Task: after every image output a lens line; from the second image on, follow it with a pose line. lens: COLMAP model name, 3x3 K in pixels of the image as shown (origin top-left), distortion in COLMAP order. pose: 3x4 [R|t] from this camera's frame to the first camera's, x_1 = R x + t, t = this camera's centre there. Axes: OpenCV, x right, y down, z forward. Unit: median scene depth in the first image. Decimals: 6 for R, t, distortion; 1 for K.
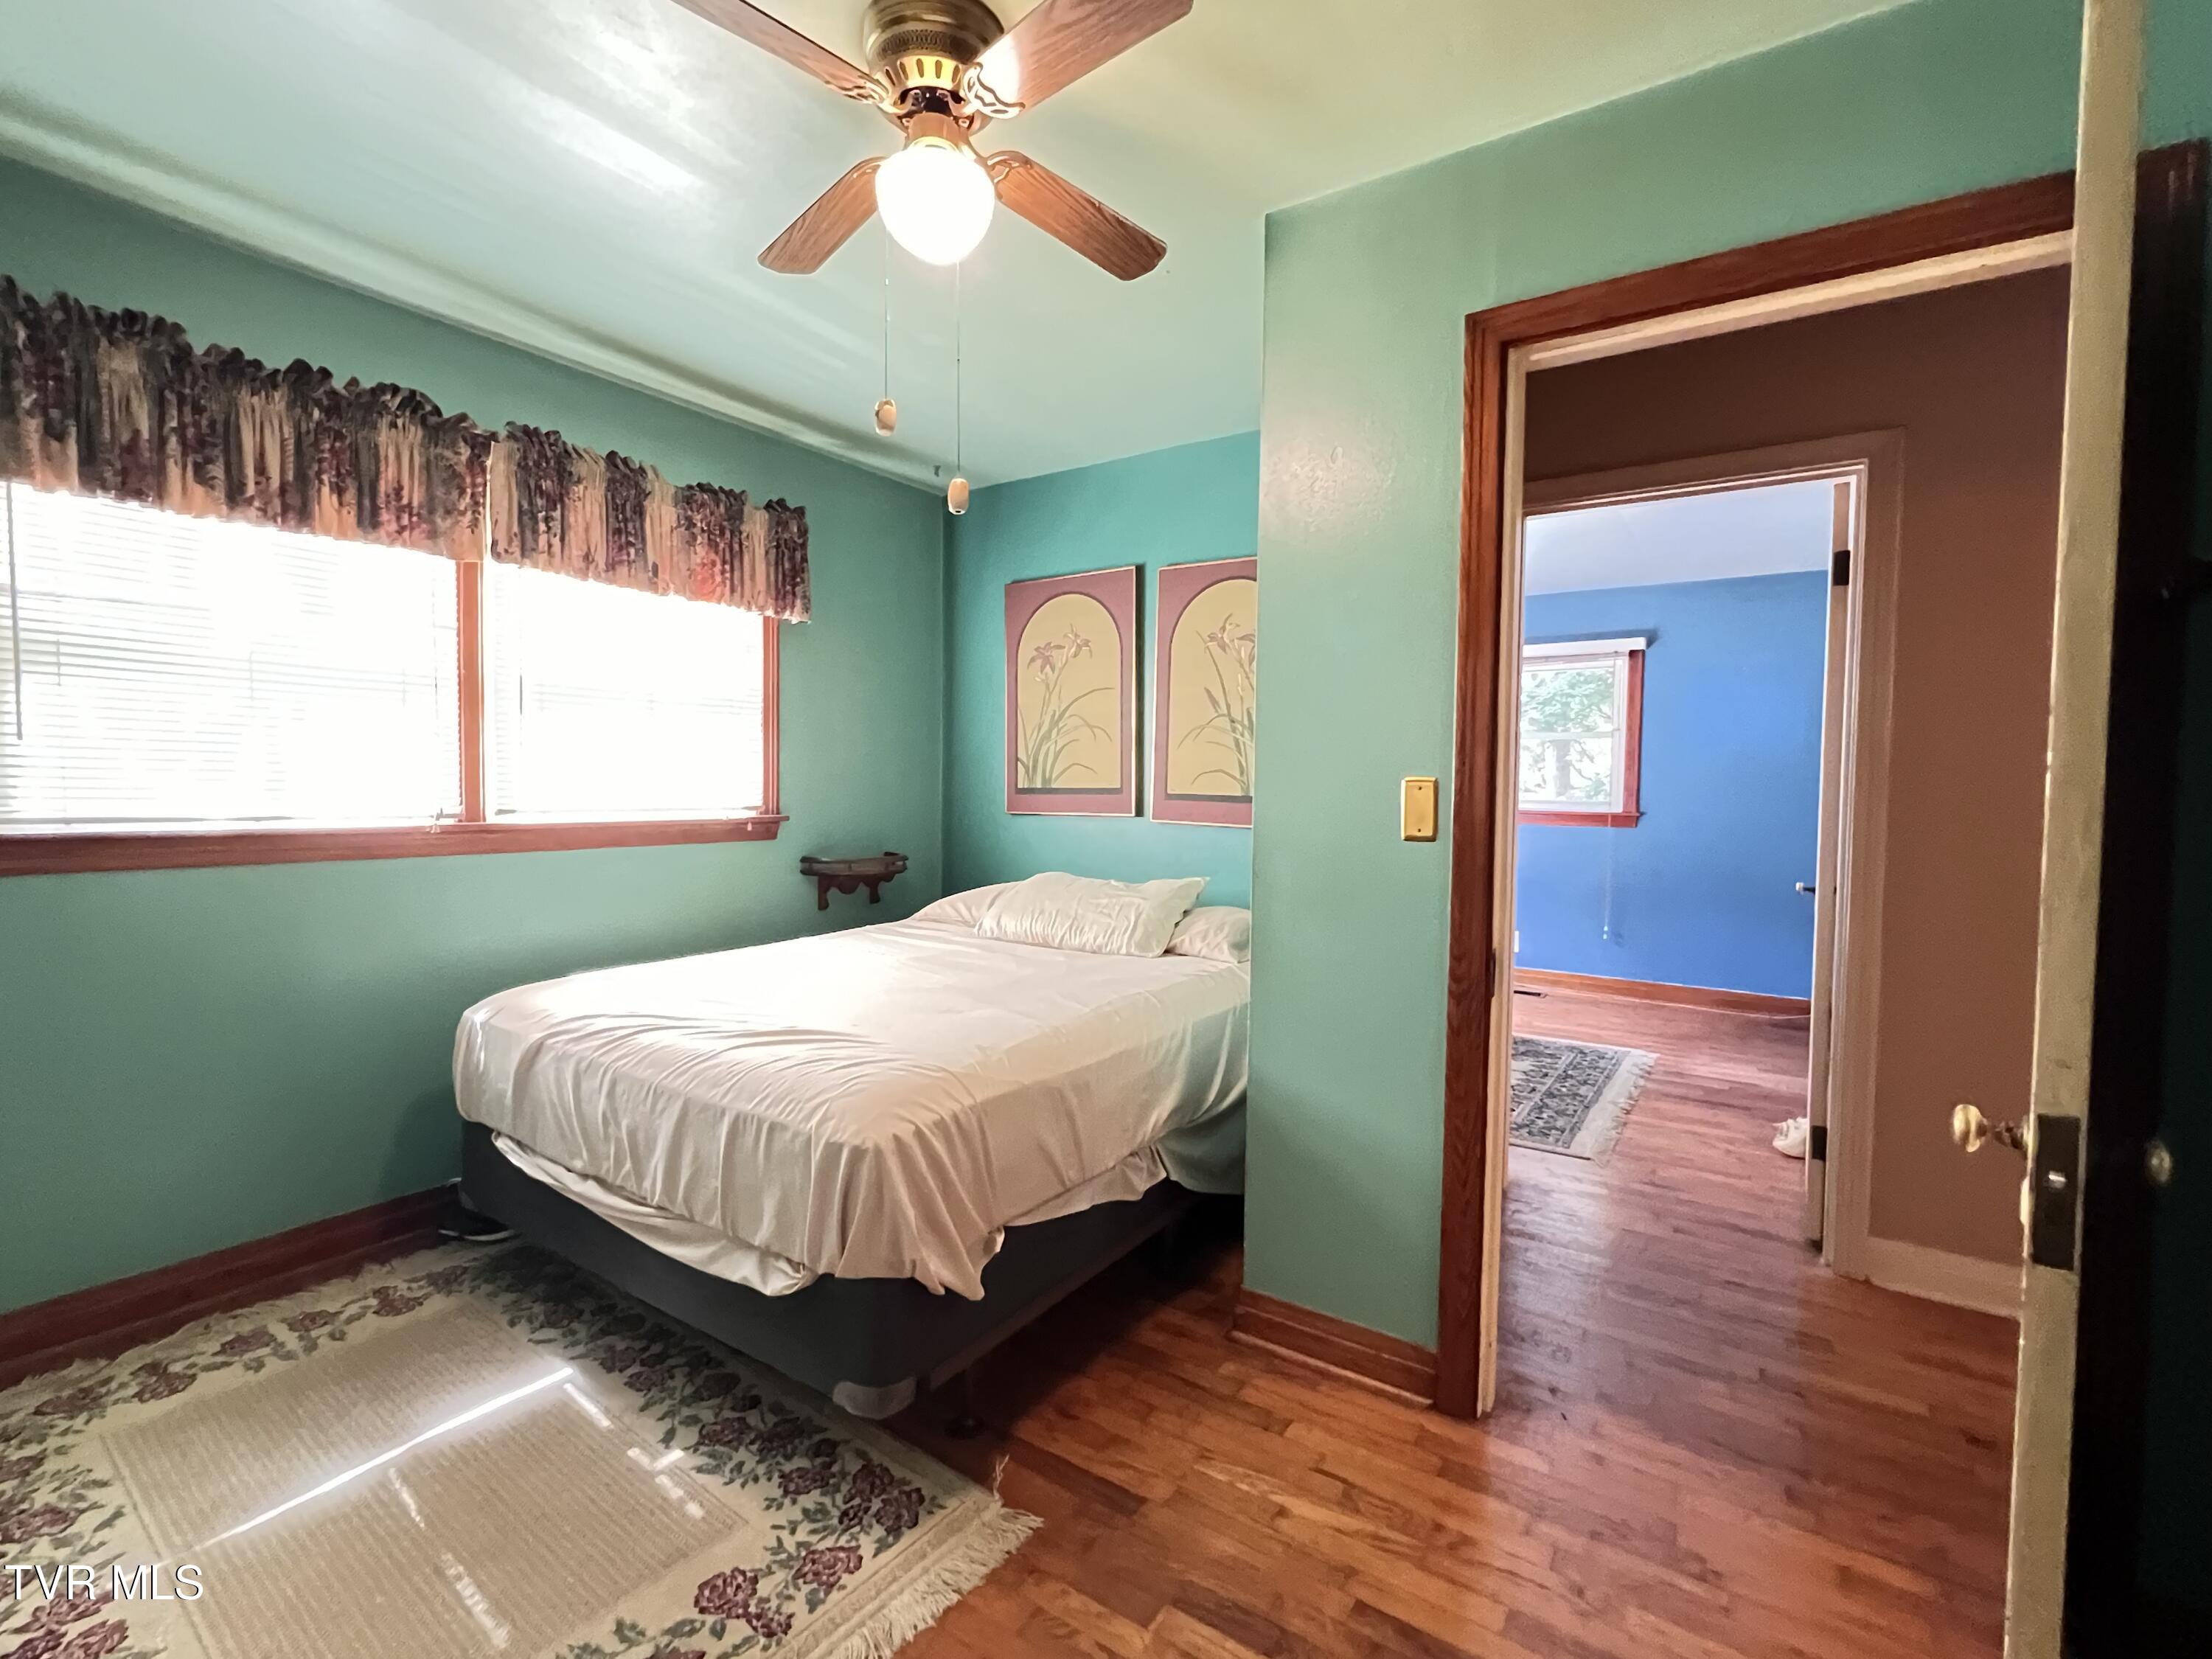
lens RADIAL K [[1017.3, 0, 1099.5], [0, 1017.3, 828.8], [0, 0, 1]] dist [-0.002942, -0.001208]
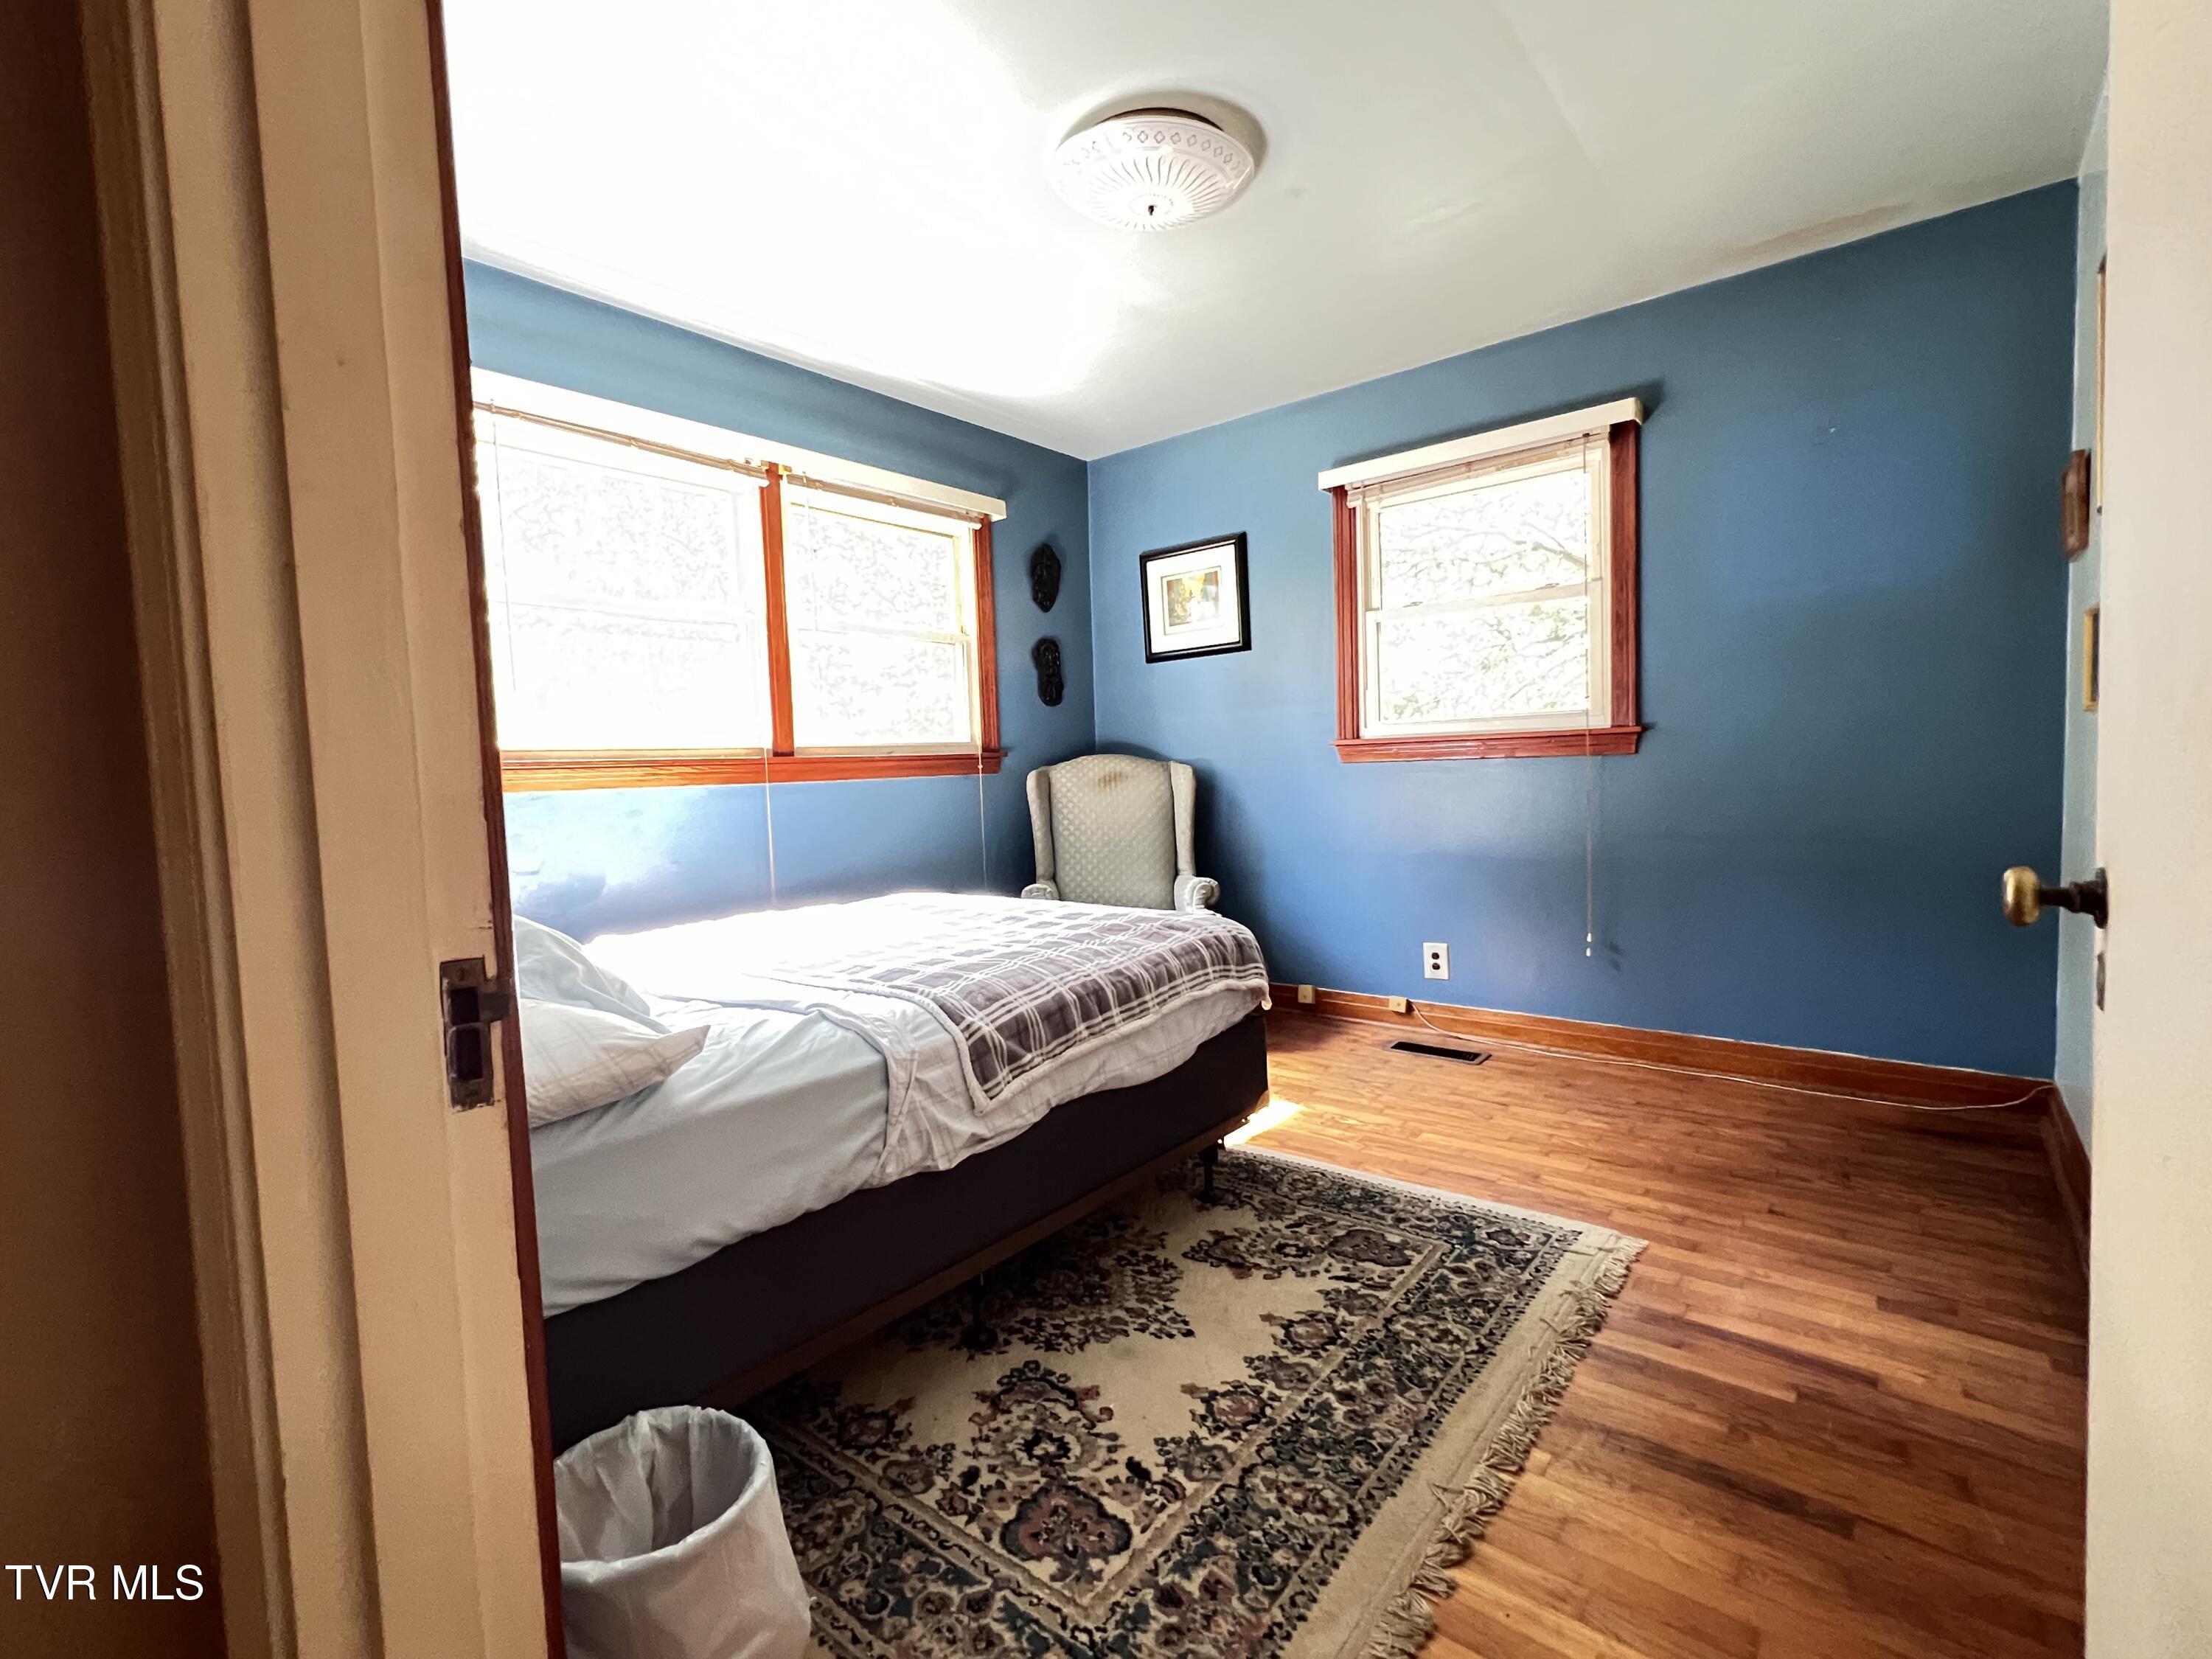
lens RADIAL K [[1017.3, 0, 1101.4], [0, 1017.3, 829.7], [0, 0, 1]] dist [-0.002942, -0.001208]
pose [[0.995164, -0.045210, -0.087208, 0.749238], [0.046737, 0.998786, 0.015548, 0.047186], [0.086399, -0.019549, 0.996069, 1.119772]]
